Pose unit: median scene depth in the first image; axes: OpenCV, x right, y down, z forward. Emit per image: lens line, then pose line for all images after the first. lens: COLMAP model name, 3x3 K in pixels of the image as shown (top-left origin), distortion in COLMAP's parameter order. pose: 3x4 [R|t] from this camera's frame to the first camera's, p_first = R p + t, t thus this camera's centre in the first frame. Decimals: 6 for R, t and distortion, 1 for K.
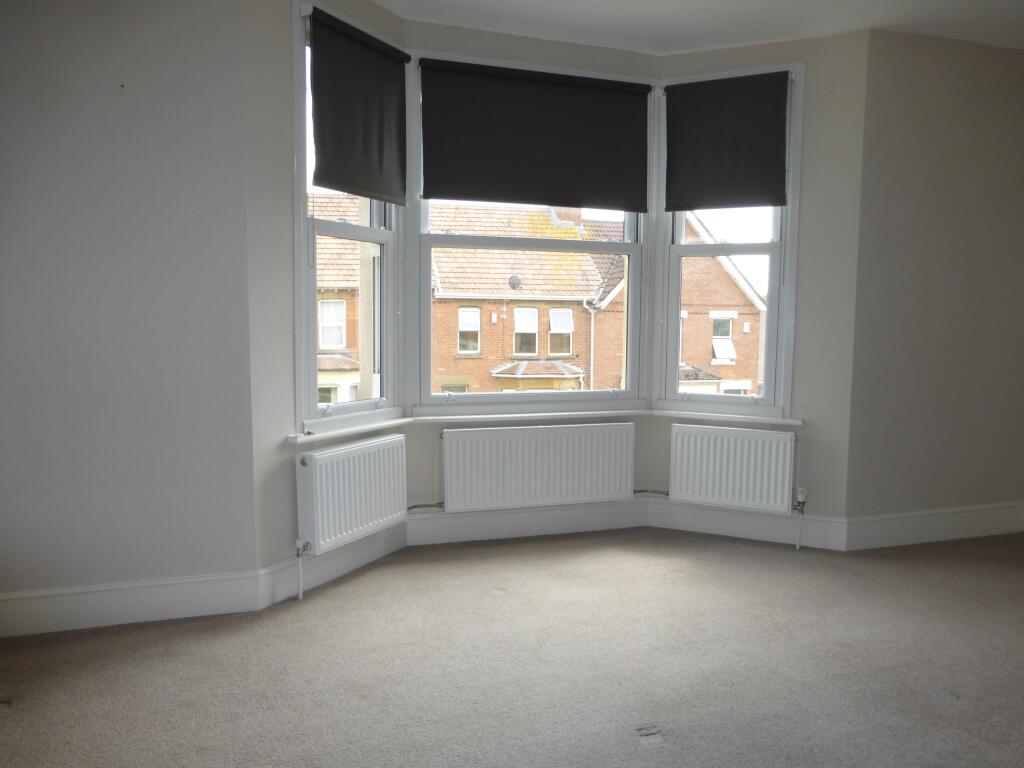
lens RADIAL K [[747.6, 0, 511.6], [0, 747.6, 380.7], [0, 0, 1]] dist [-0.009286, 0.003025]
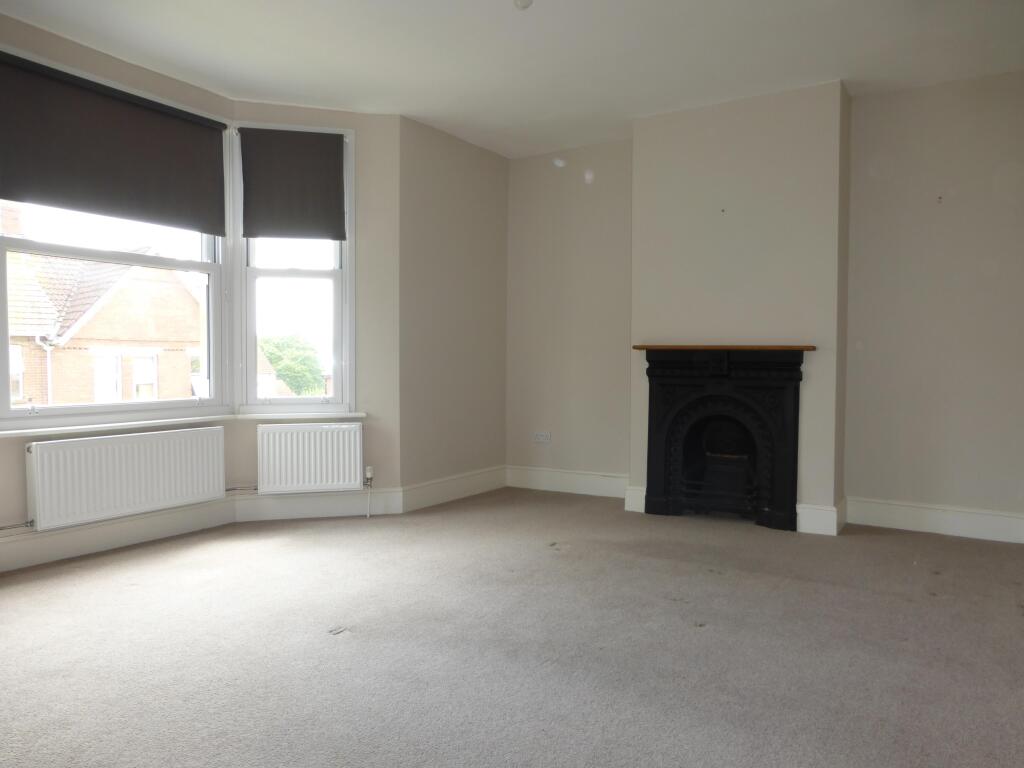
lens RADIAL K [[747.6, 0, 511.6], [0, 747.6, 380.7], [0, 0, 1]] dist [-0.009286, 0.003025]
pose [[0.768712, -0.029940, 0.638894, -0.209126], [0.065243, 0.997364, -0.031761, 0.052719], [-0.636259, 0.066099, 0.768639, -0.110765]]
